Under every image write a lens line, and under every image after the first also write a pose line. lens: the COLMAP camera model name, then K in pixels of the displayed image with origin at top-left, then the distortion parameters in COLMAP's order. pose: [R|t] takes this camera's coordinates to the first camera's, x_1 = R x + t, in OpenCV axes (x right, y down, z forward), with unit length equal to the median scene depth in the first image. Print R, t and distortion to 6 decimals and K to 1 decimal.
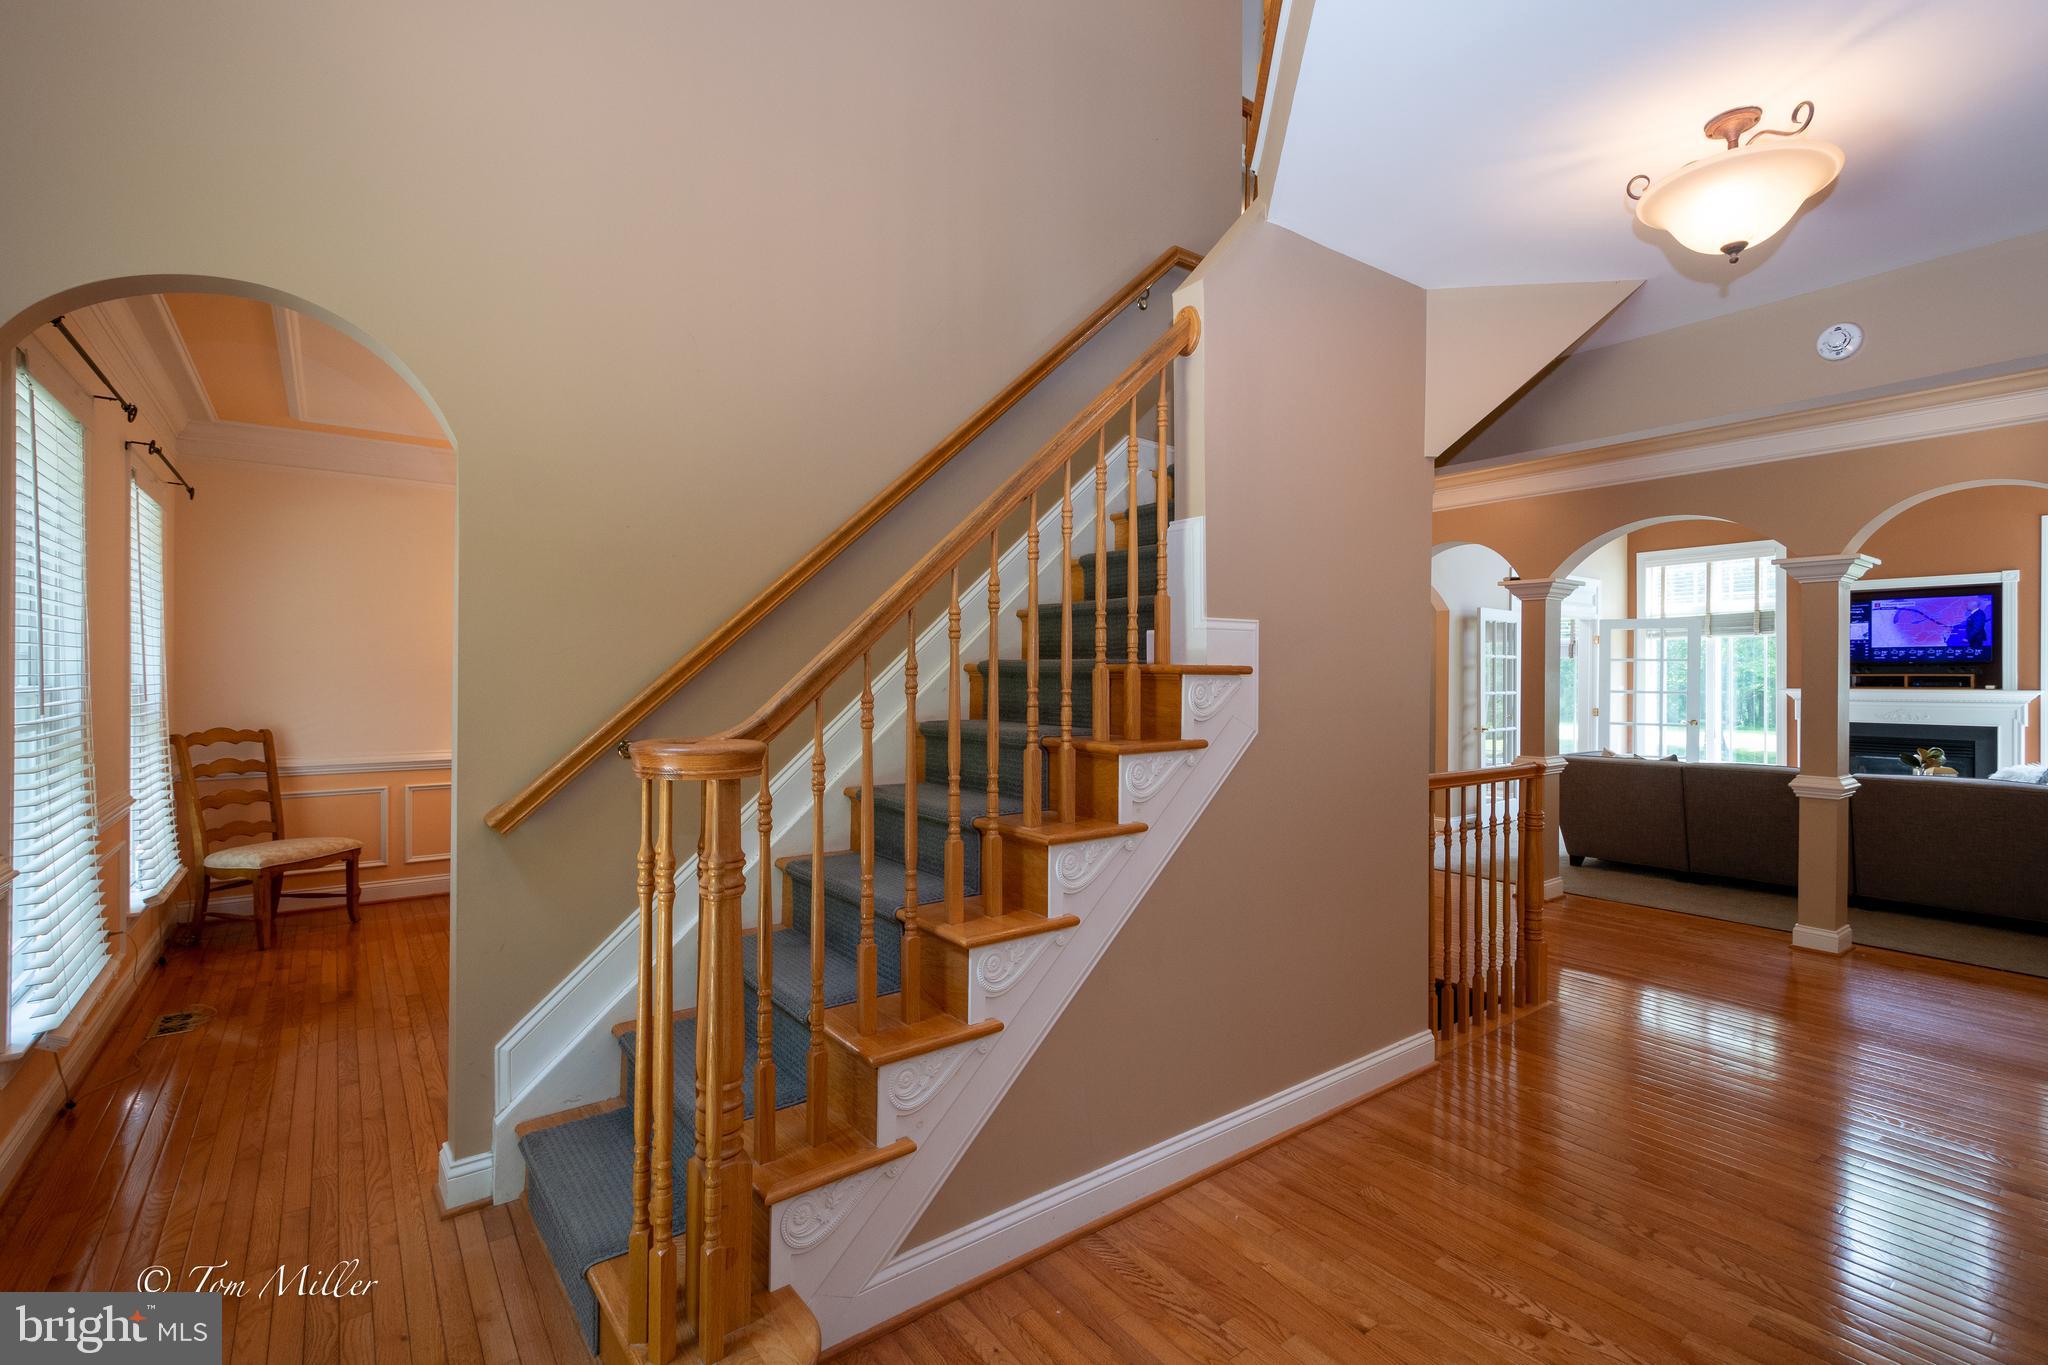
lens RADIAL K [[908.7, 0, 1016.8], [0, 908.7, 681.7], [0, 0, 1]] dist [0.003168, -0.000533]
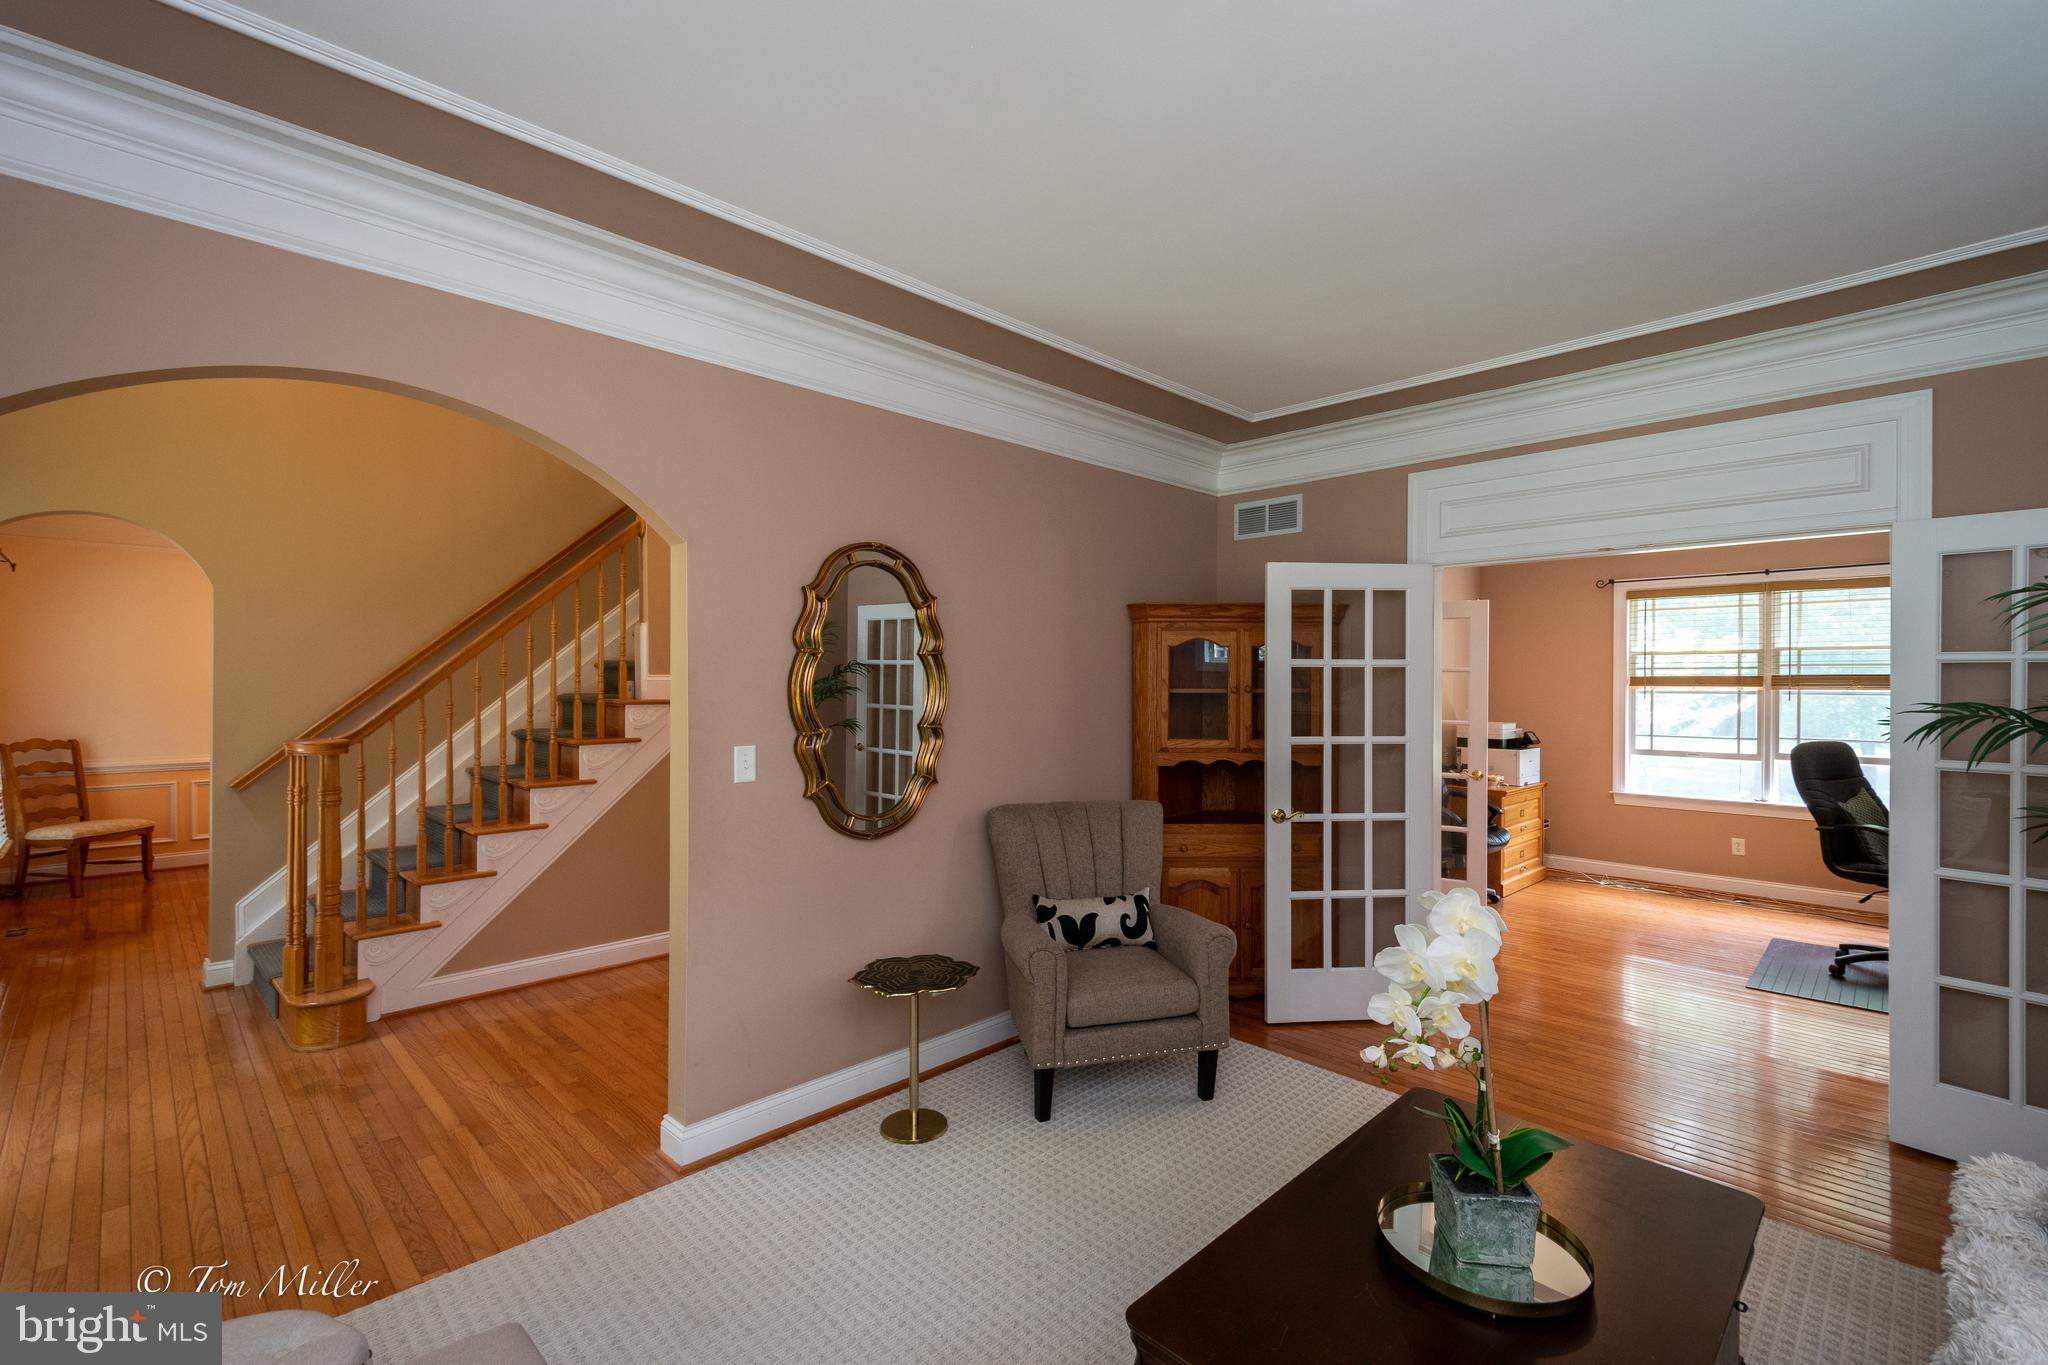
lens RADIAL K [[908.7, 0, 1030.9], [0, 908.7, 684.5], [0, 0, 1]] dist [0.003168, -0.000533]
pose [[0.989683, -0.003140, 0.143243, 0.408648], [0.003181, 0.999995, -0.000058, -0.025913], [-0.143242, 0.000513, 0.989688, -0.572509]]
